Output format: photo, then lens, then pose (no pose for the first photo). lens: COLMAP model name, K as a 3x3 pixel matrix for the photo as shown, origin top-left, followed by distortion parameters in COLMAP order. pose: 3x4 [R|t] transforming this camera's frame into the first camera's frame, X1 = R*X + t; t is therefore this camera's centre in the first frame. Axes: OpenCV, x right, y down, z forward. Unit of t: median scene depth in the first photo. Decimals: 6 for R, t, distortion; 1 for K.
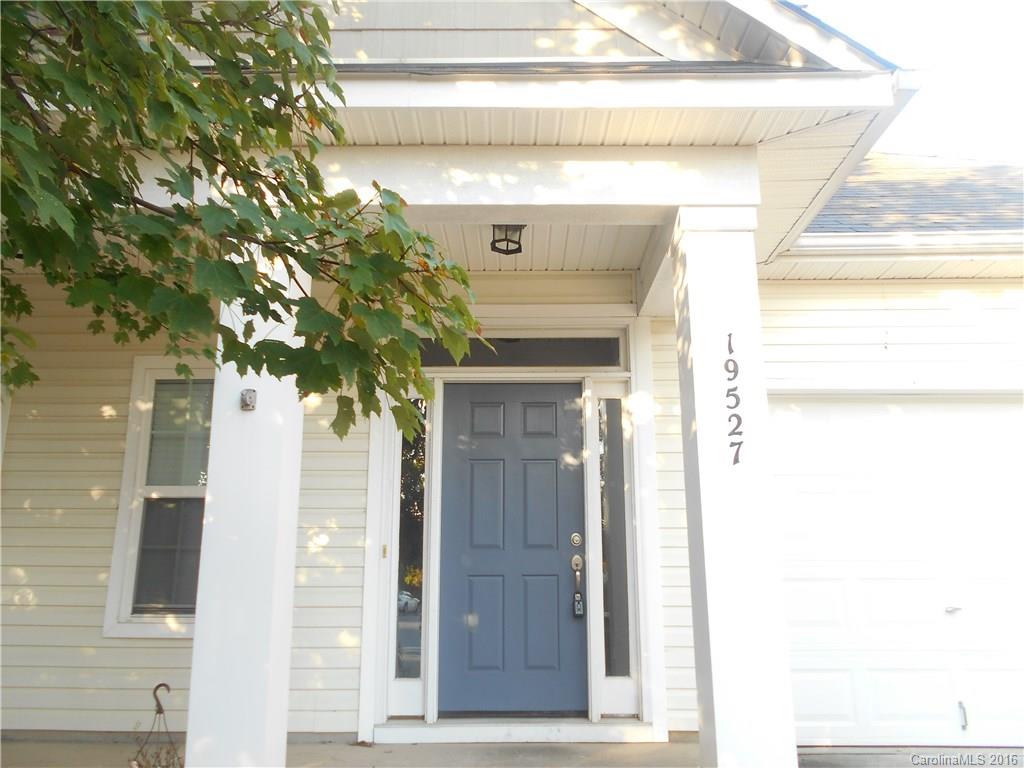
lens RADIAL K [[800.1, 0, 512.0], [0, 800.1, 384.0], [0, 0, 1]] dist [-0.007869, 0.002085]
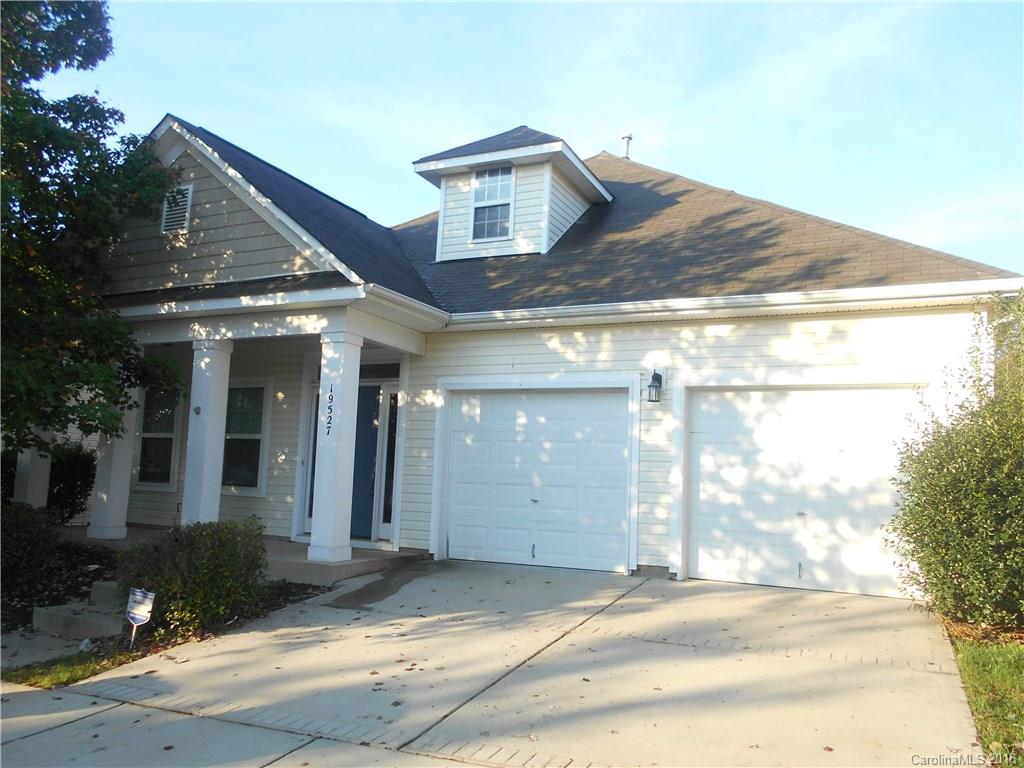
lens RADIAL K [[800.1, 0, 512.0], [0, 800.1, 384.0], [0, 0, 1]] dist [-0.007869, 0.002085]
pose [[0.903136, -0.013901, -0.429129, 1.372270], [0.060855, 0.993530, 0.095889, -0.199317], [0.425020, -0.112715, 0.898139, -0.780393]]
